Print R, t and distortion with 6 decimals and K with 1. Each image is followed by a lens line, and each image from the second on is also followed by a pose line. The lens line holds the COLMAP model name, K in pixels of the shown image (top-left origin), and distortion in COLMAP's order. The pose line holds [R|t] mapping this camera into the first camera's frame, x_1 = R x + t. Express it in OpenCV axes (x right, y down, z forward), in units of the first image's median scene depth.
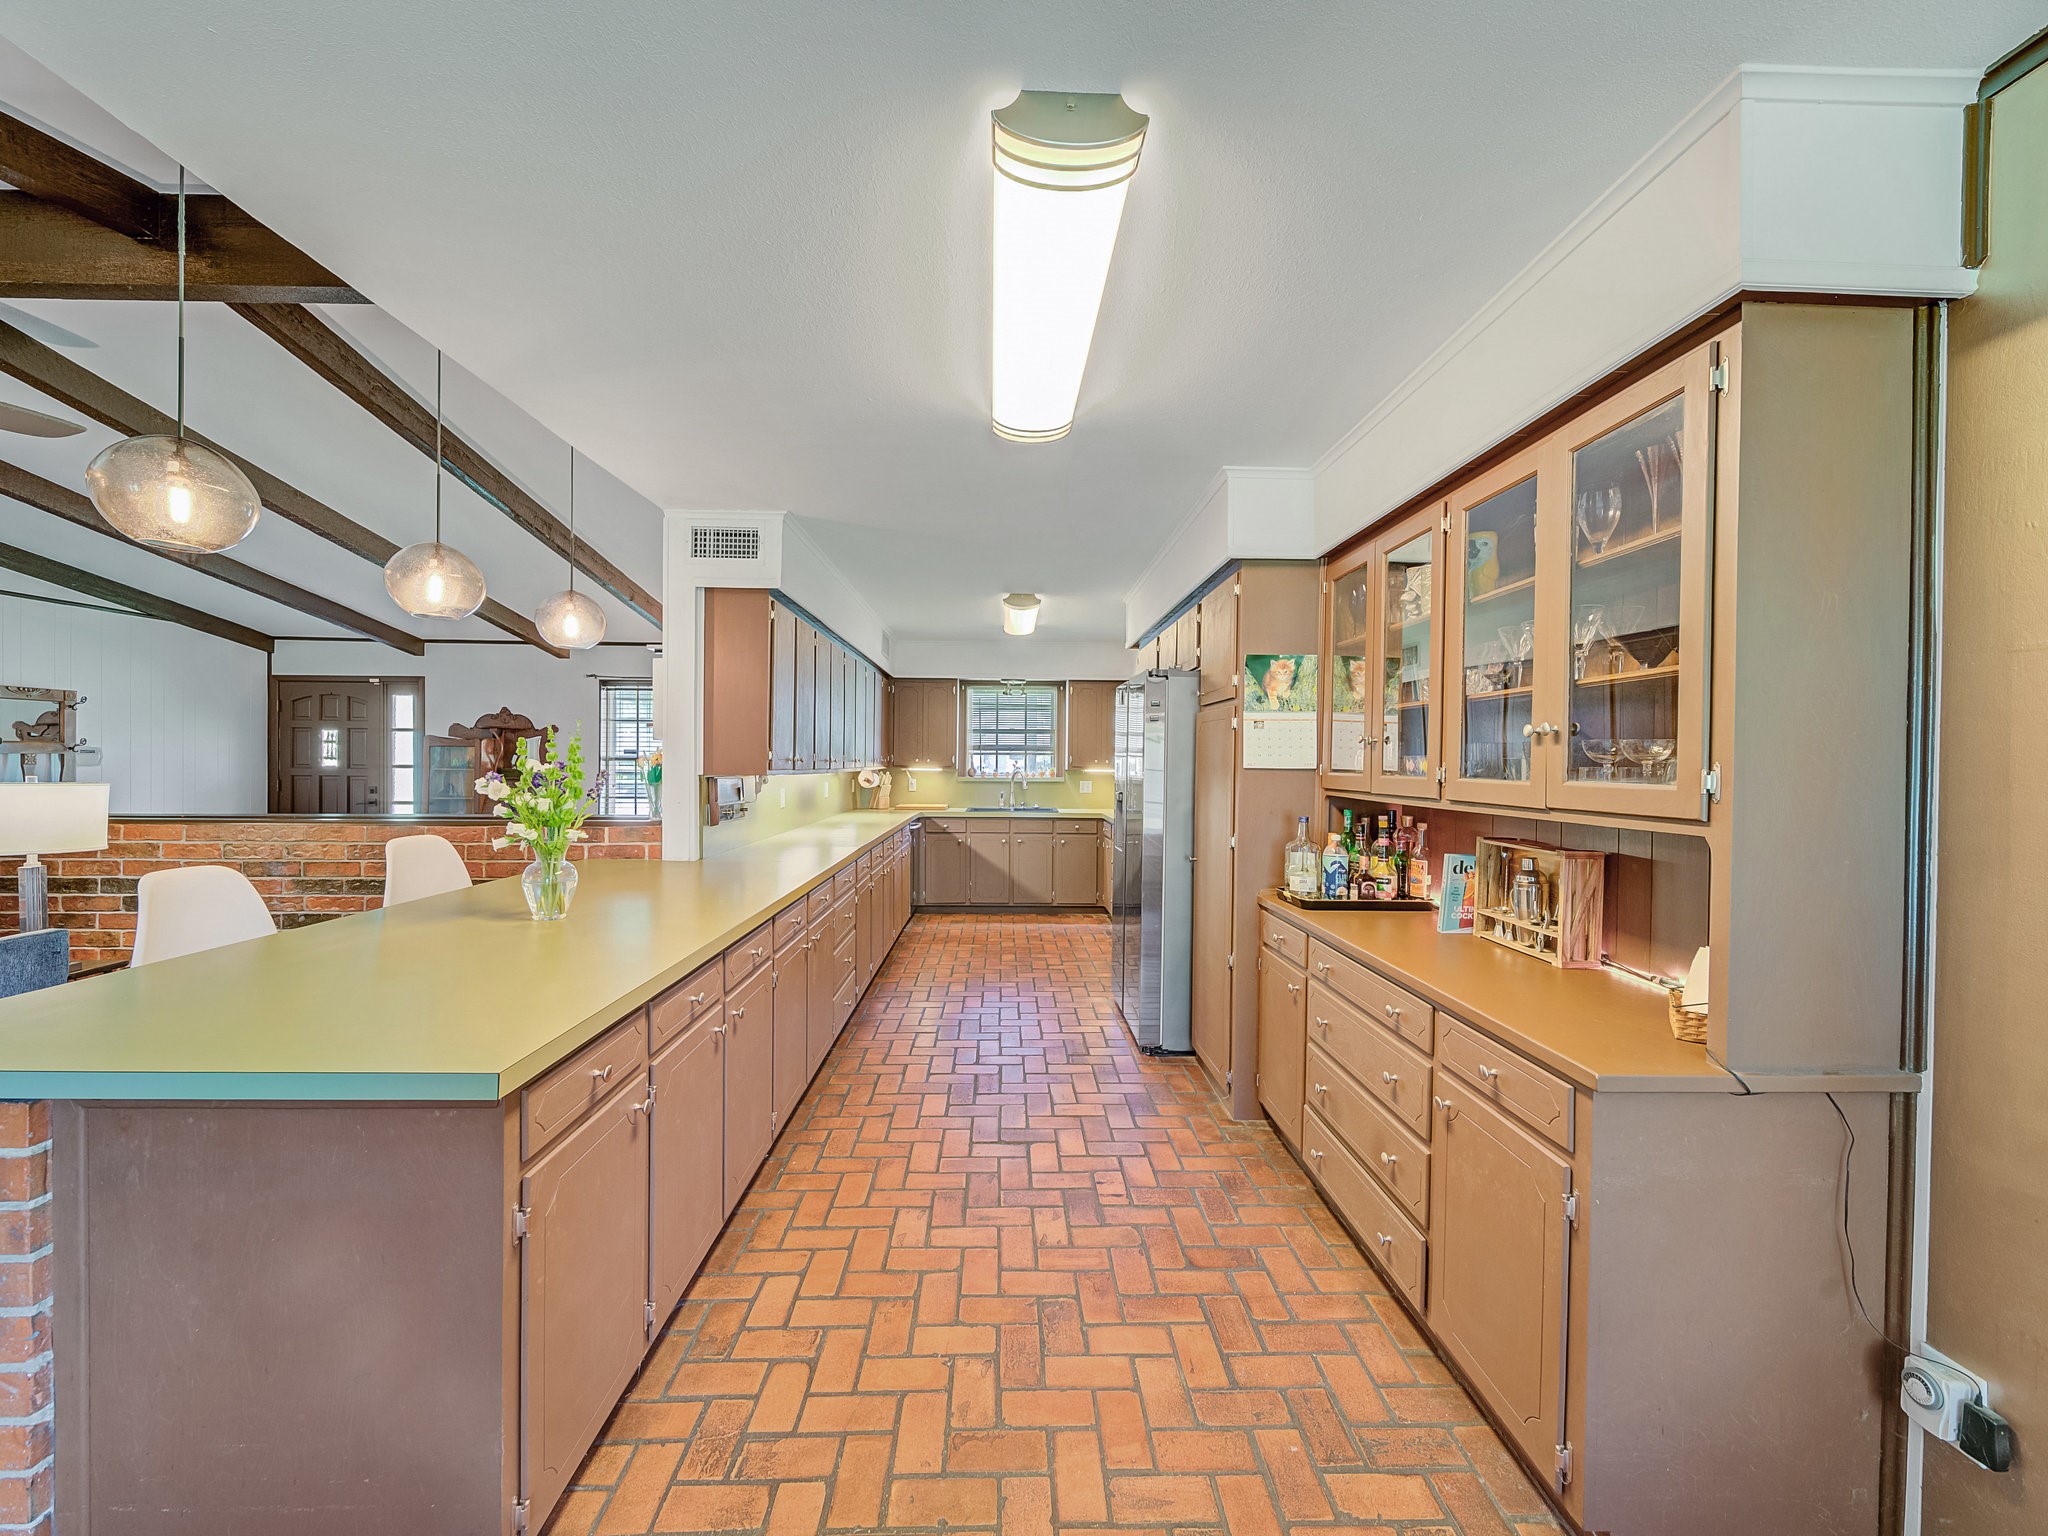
lens RADIAL K [[812.4, 0, 1026.9], [0, 812.4, 766.6], [0, 0, 1]] dist [0.000045, 0.000132]
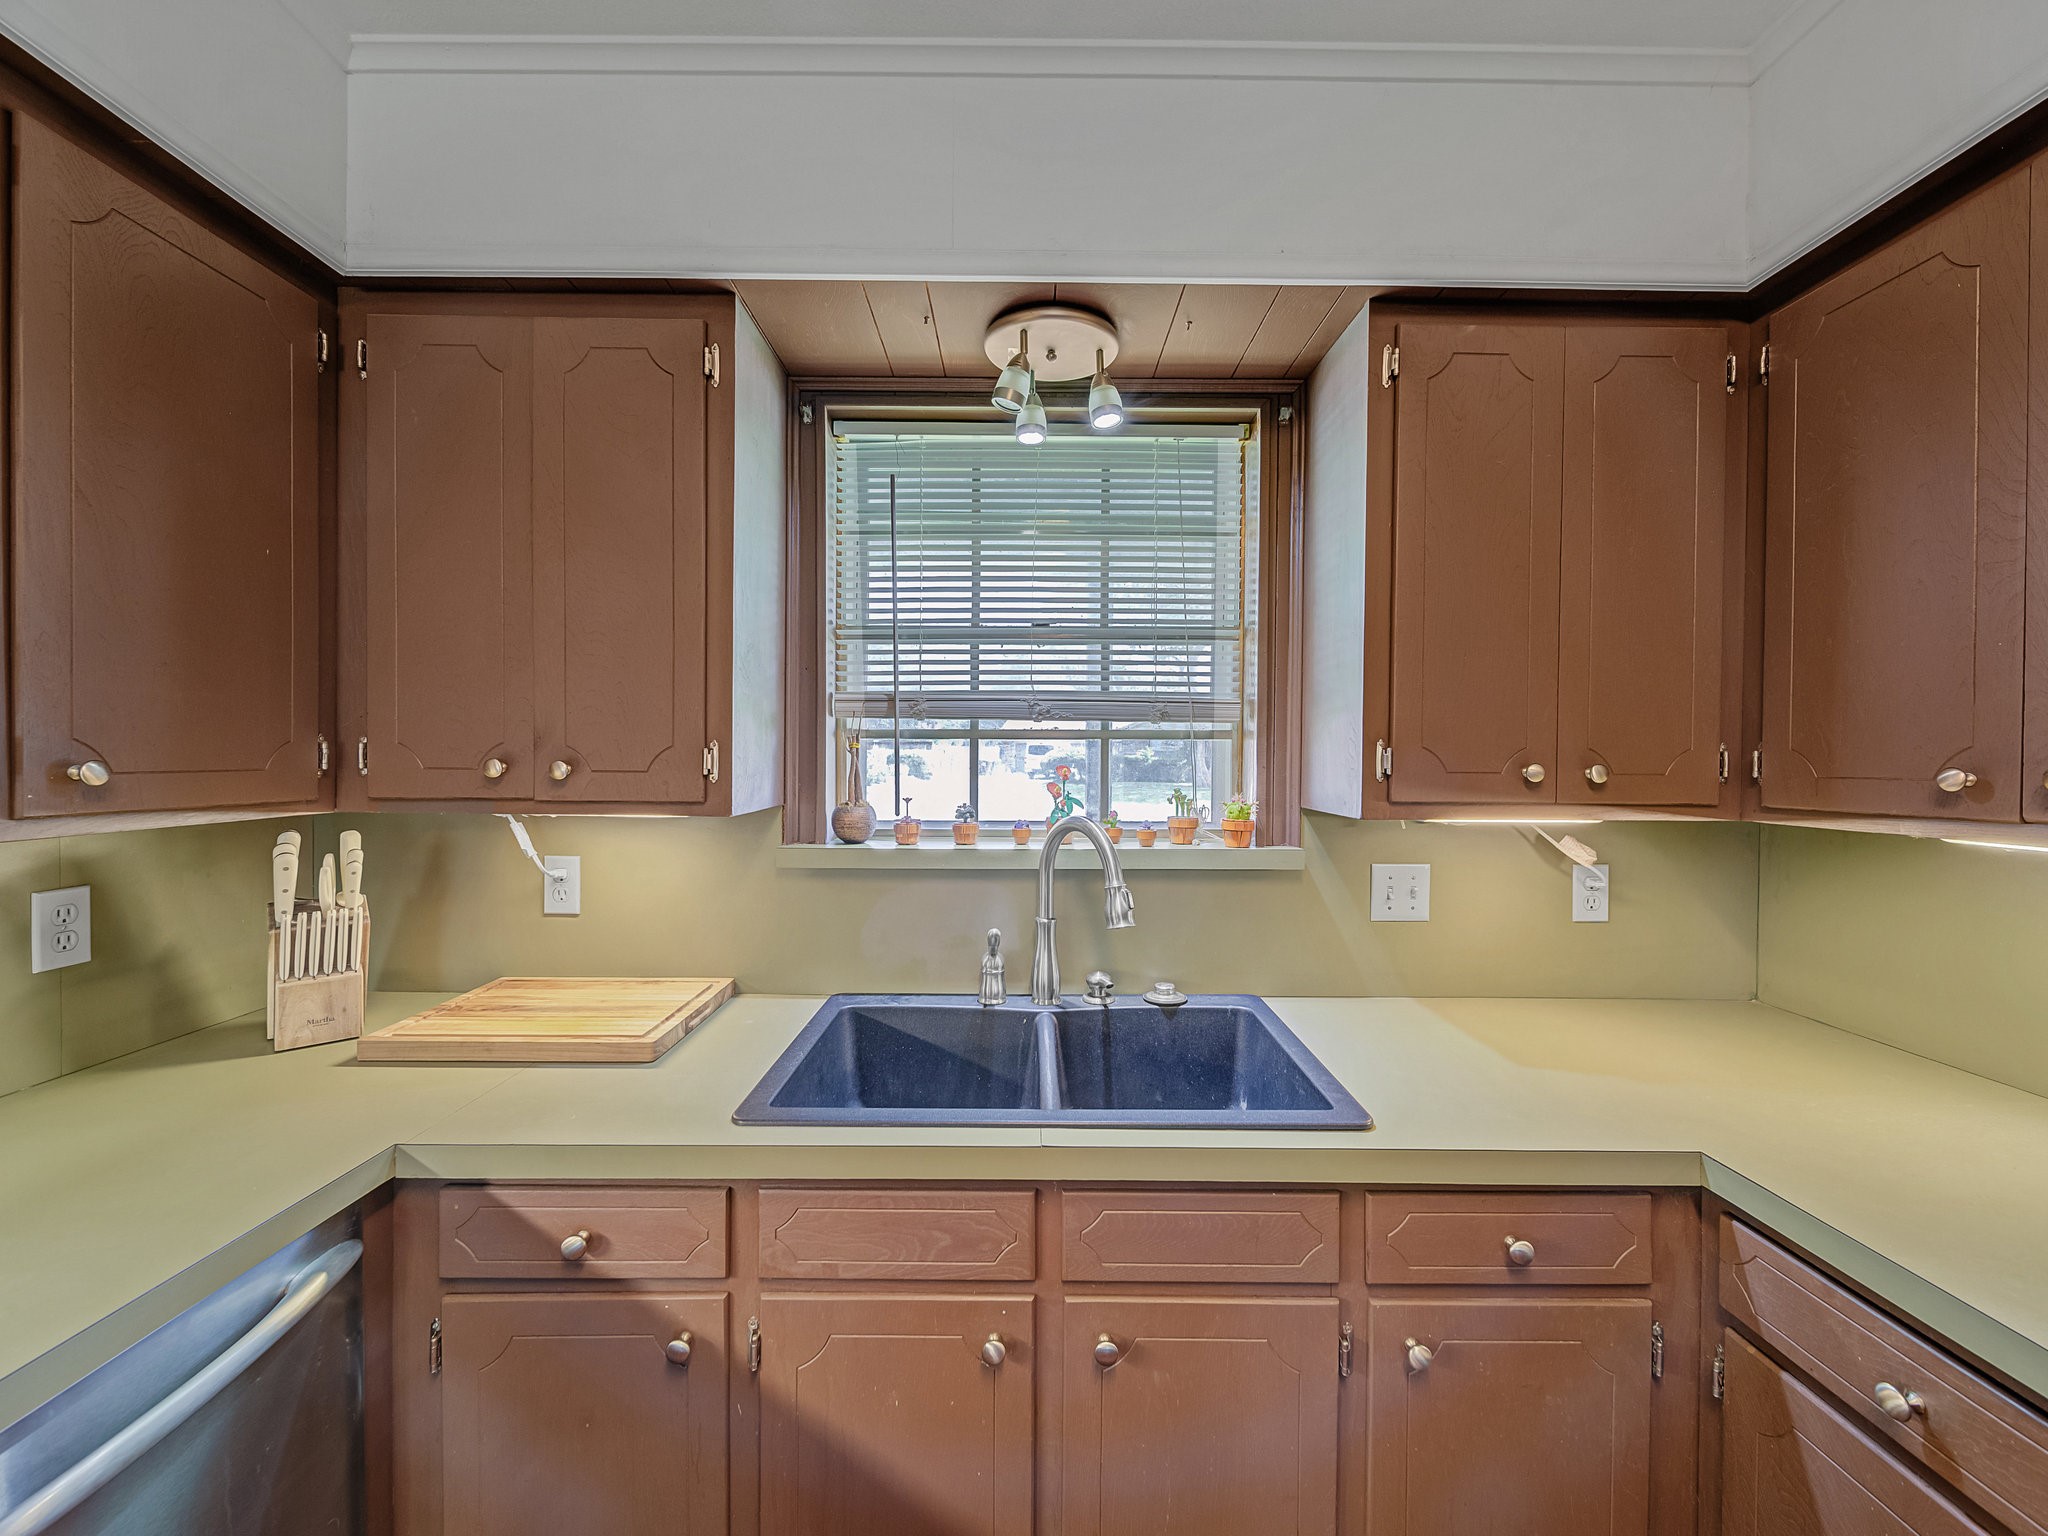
lens RADIAL K [[812.4, 0, 1026.9], [0, 812.4, 766.6], [0, 0, 1]] dist [0.000045, 0.000132]
pose [[0.999842, 0.001226, -0.017720, -0.018255], [-0.001179, 0.999996, 0.002701, -0.007544], [0.017723, -0.002679, 0.999839, 0.782185]]
